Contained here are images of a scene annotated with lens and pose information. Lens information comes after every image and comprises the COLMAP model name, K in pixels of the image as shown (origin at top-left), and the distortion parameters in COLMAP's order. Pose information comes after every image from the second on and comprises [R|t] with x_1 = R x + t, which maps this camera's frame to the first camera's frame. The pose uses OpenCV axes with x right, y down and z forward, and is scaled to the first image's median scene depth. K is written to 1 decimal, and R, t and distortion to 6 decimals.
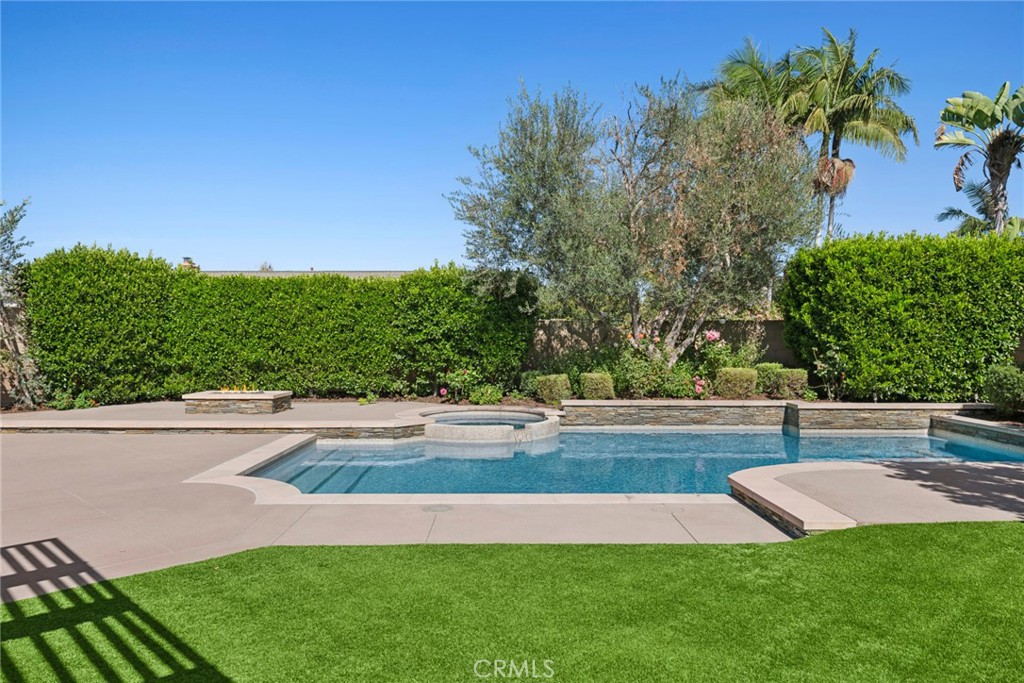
lens RADIAL K [[716.6, 0, 518.2], [0, 716.6, 339.3], [0, 0, 1]] dist [0.003692, 0.003849]
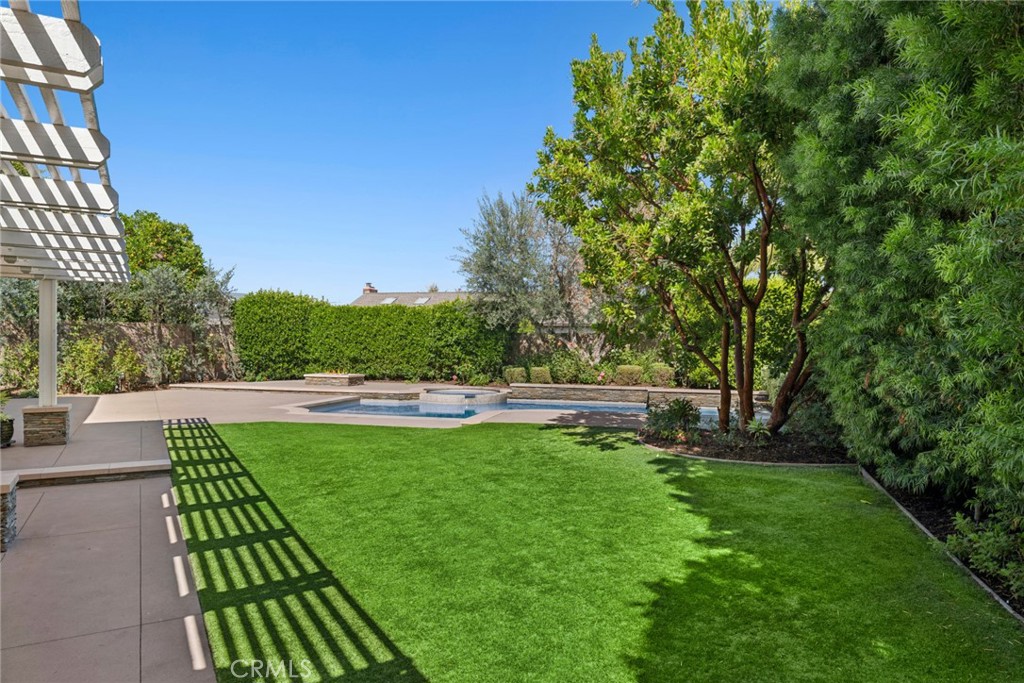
lens RADIAL K [[647.3, 0, 504.5], [0, 647.3, 343.0], [0, 0, 1]] dist [0.004857, -0.000234]
pose [[0.962227, 0.009146, -0.272095, 0.411844], [-0.010823, 0.999931, -0.004664, 0.001484], [0.272033, 0.007432, 0.962259, -0.381876]]
